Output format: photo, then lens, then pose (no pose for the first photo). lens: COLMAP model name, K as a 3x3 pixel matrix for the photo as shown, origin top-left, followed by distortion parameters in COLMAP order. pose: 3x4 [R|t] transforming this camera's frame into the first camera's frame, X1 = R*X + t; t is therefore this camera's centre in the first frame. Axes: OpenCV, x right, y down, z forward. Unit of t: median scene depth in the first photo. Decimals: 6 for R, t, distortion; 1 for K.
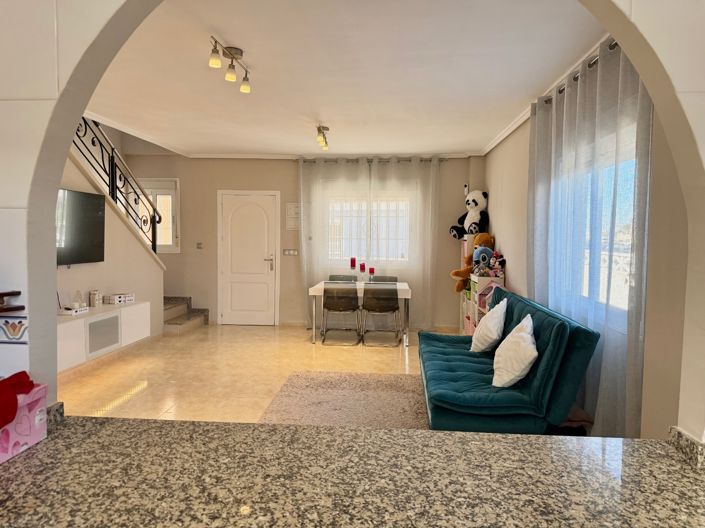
lens RADIAL K [[495.7, 0, 352.3], [0, 495.7, 265.3], [0, 0, 1]] dist [0.034580, -0.050091]
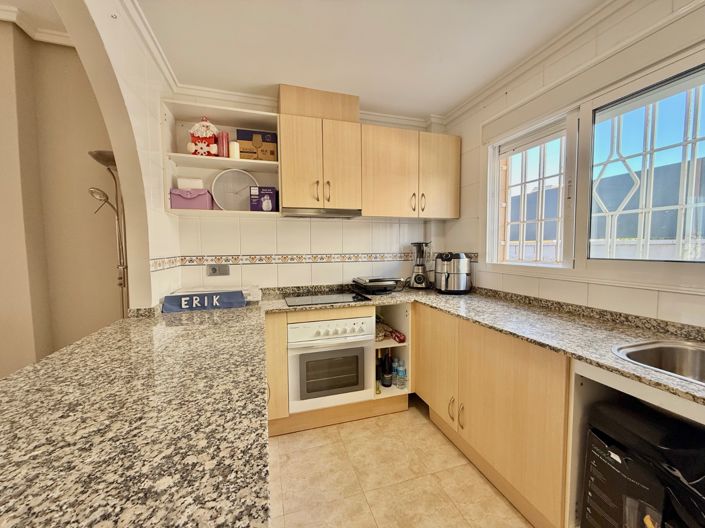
lens RADIAL K [[280.8, 0, 355.0], [0, 280.8, 262.1], [0, 0, 1]] dist [-0.001896, 0.000286]
pose [[-0.369158, -0.062777, 0.927244, -0.934913], [0.067192, 0.993302, 0.094000, 0.109041], [-0.926934, 0.097004, -0.362468, 0.668640]]
